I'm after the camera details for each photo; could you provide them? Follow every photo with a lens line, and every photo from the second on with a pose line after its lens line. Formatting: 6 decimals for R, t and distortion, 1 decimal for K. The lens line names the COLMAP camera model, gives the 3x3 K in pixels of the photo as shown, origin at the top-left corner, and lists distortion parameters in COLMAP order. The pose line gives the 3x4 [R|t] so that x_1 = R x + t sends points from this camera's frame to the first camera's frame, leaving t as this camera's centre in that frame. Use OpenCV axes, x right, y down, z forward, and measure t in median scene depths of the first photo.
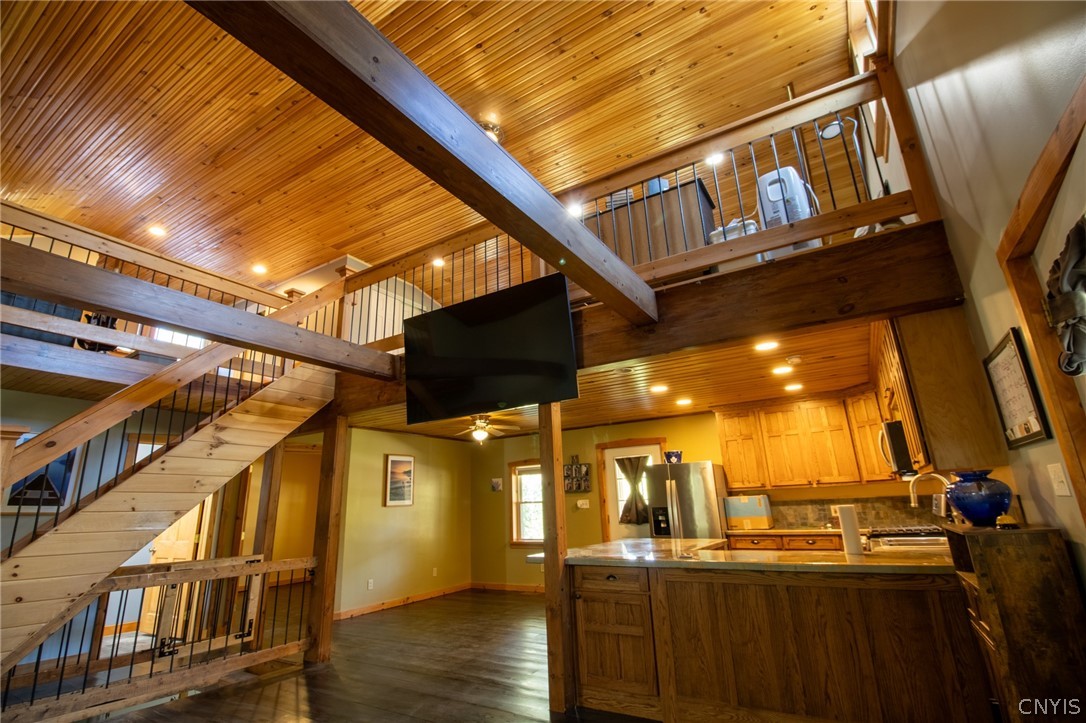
lens RADIAL K [[502.6, 0, 537.2], [0, 502.6, 356.0], [0, 0, 1]] dist [0.014784, -0.019244]
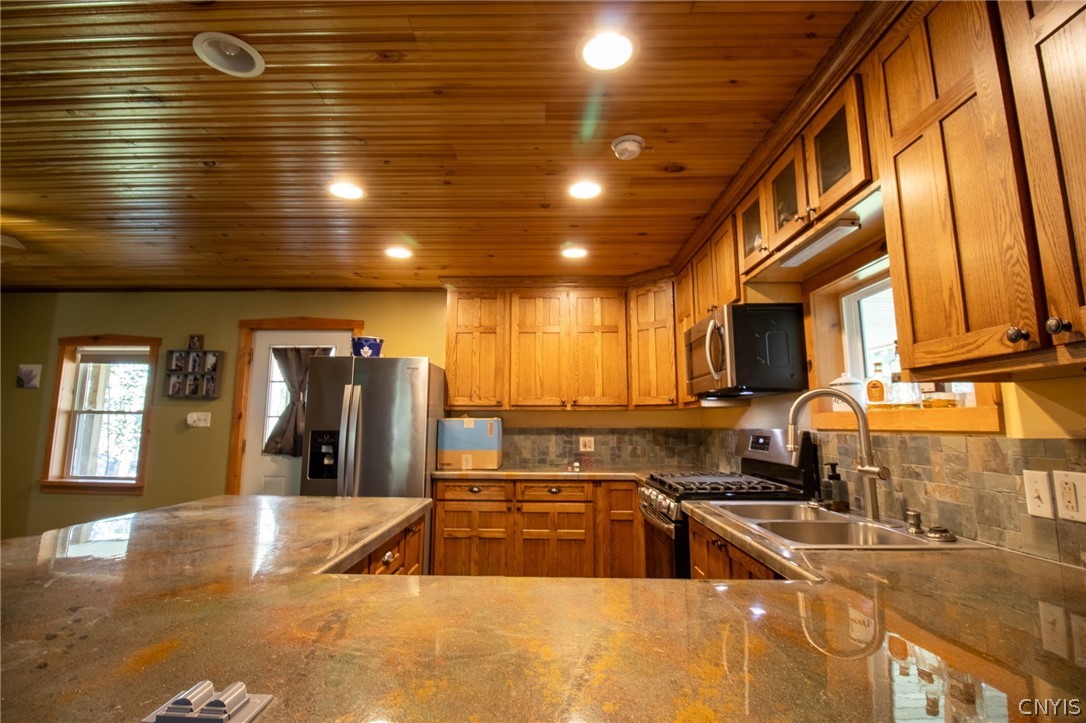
lens RADIAL K [[502.6, 0, 537.2], [0, 502.6, 356.0], [0, 0, 1]] dist [0.014784, -0.019244]
pose [[0.857931, 0.110854, 0.501664, 0.155752], [-0.183289, 0.978233, 0.097293, 0.122638], [-0.479958, -0.175420, 0.859574, 0.423083]]
